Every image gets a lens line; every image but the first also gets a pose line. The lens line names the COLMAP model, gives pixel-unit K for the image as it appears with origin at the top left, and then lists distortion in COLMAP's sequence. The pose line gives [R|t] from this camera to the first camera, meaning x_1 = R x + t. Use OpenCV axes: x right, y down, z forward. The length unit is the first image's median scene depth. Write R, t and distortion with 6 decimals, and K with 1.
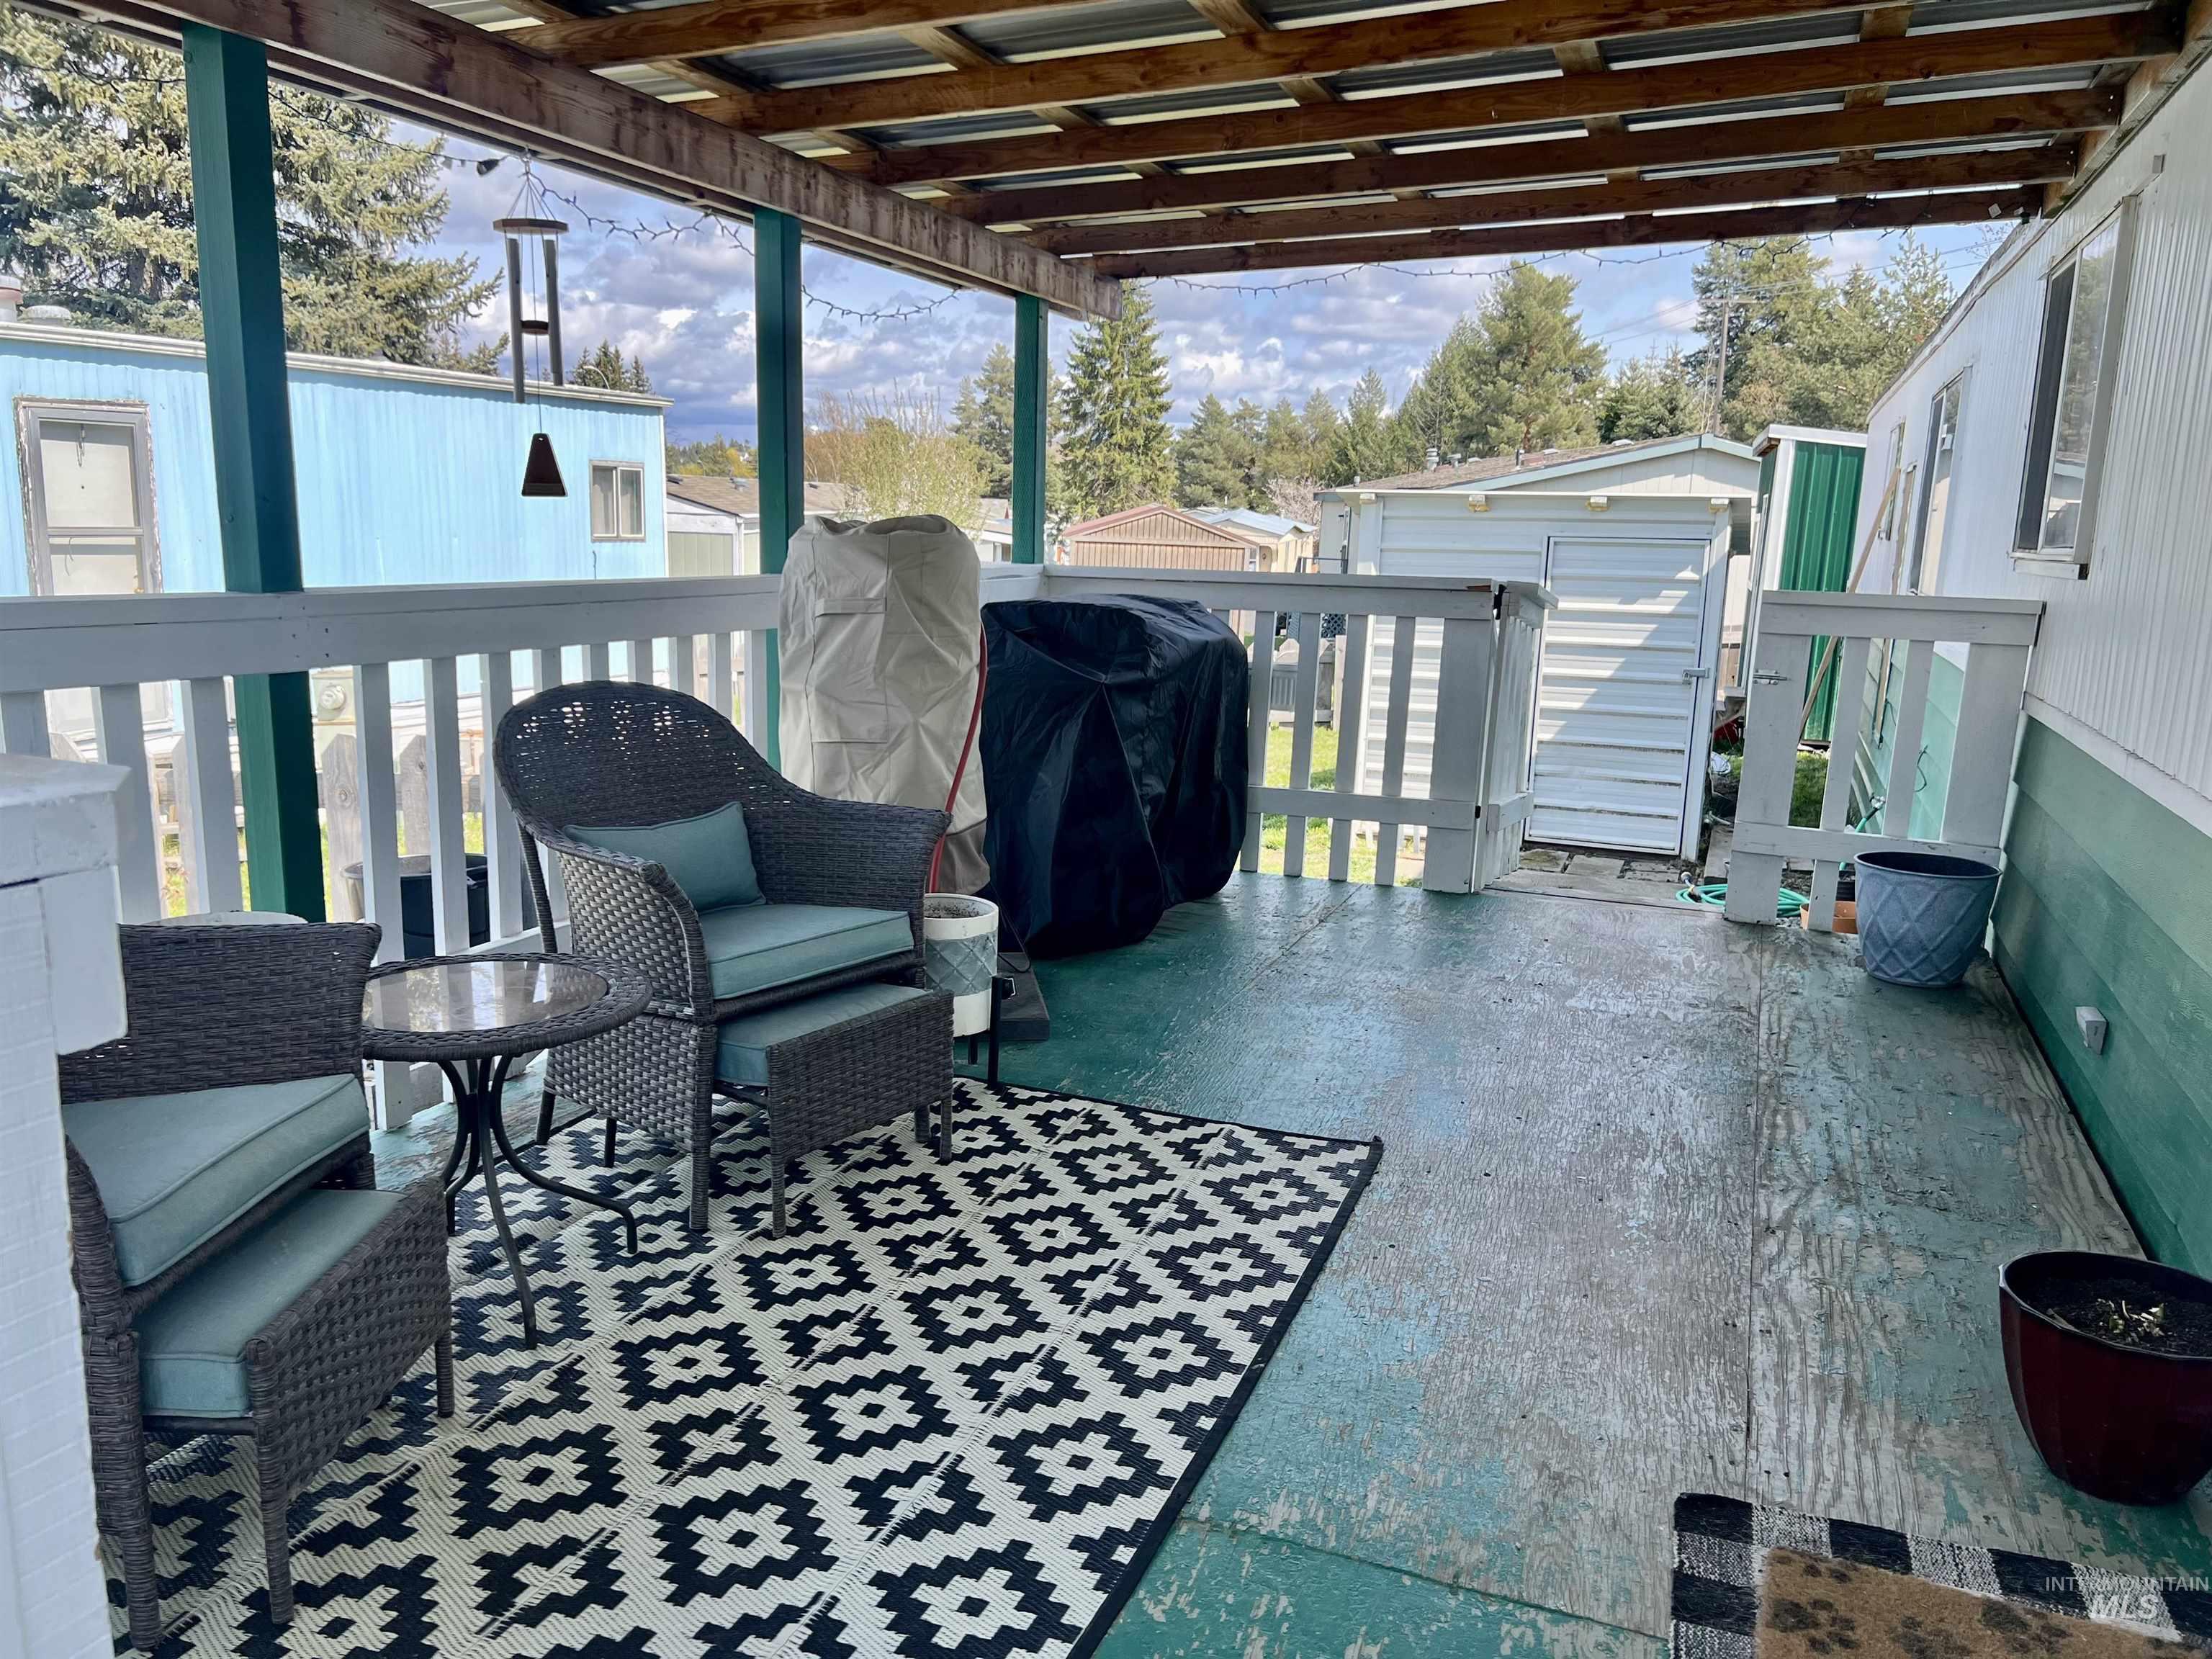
lens RADIAL K [[1678.9, 0, 1079.8], [0, 1678.9, 859.0], [0, 0, 1]] dist [0.043889, -0.046475]
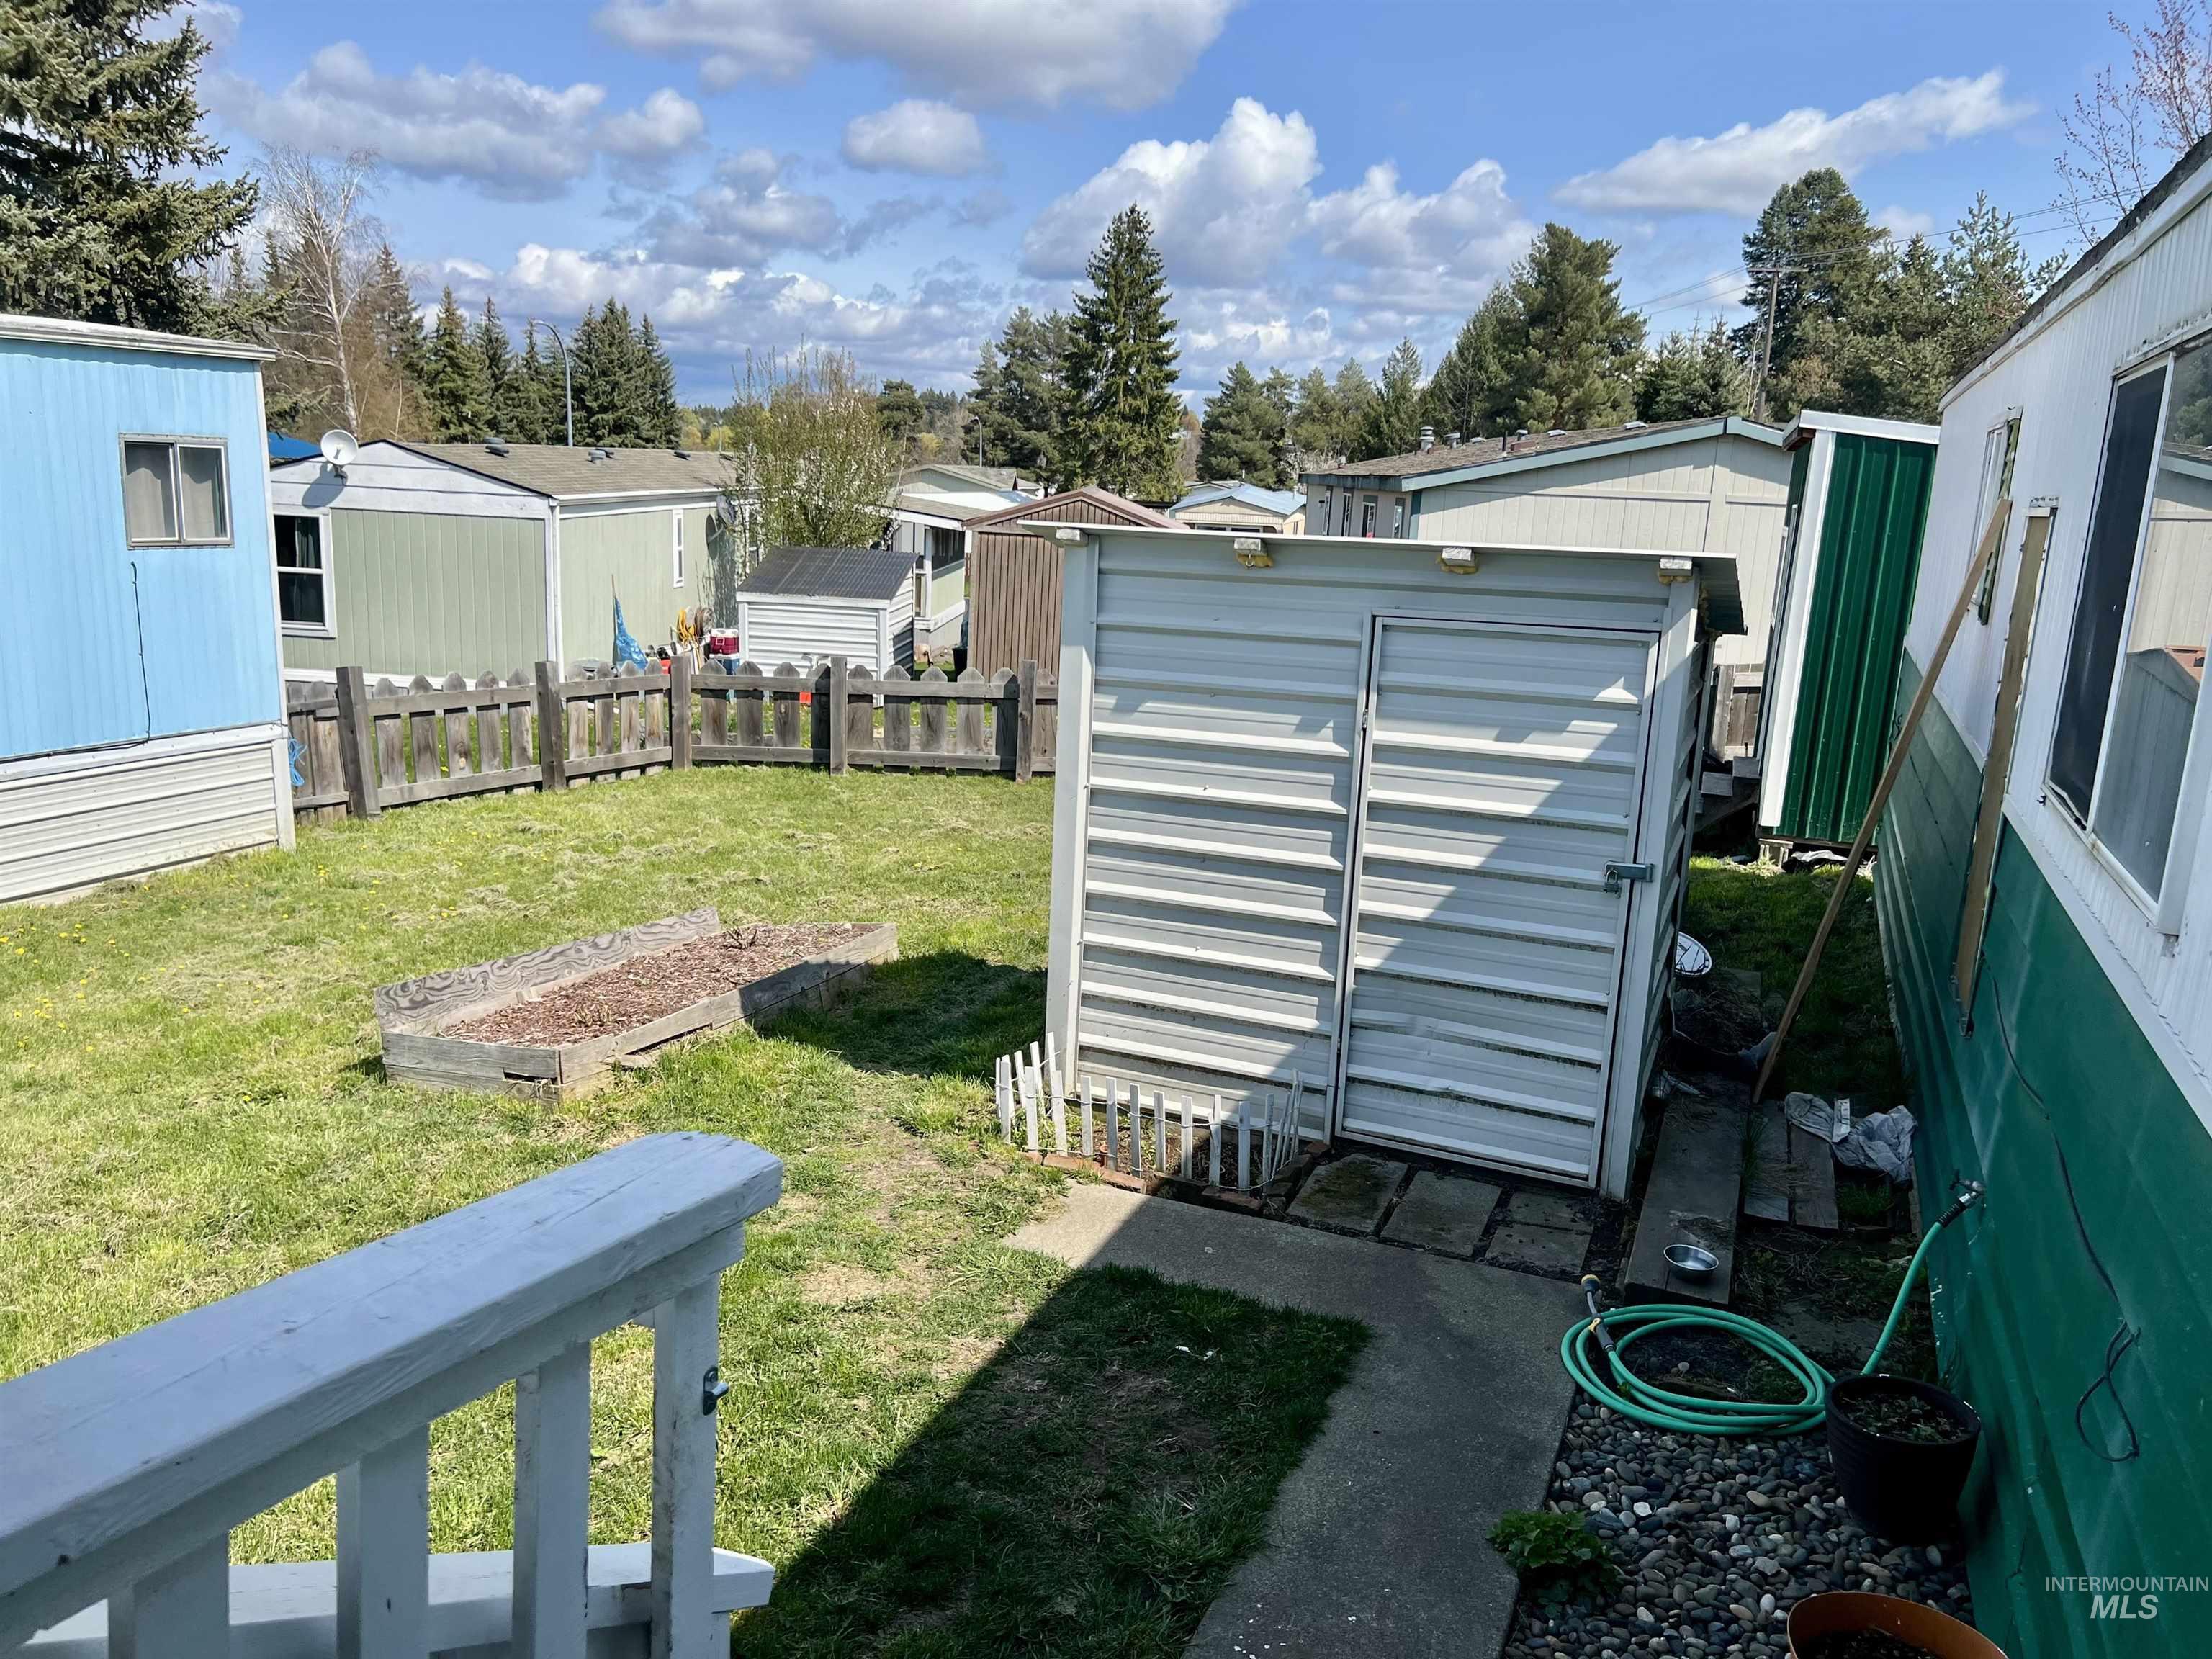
lens RADIAL K [[1678.9, 0, 1083.0], [0, 1678.9, 848.6], [0, 0, 1]] dist [0.043889, -0.046475]
pose [[0.999619, 0.020341, -0.018684, 0.193808], [-0.020101, 0.999714, 0.012920, -0.118722], [0.018942, -0.012540, 0.999742, 0.440641]]
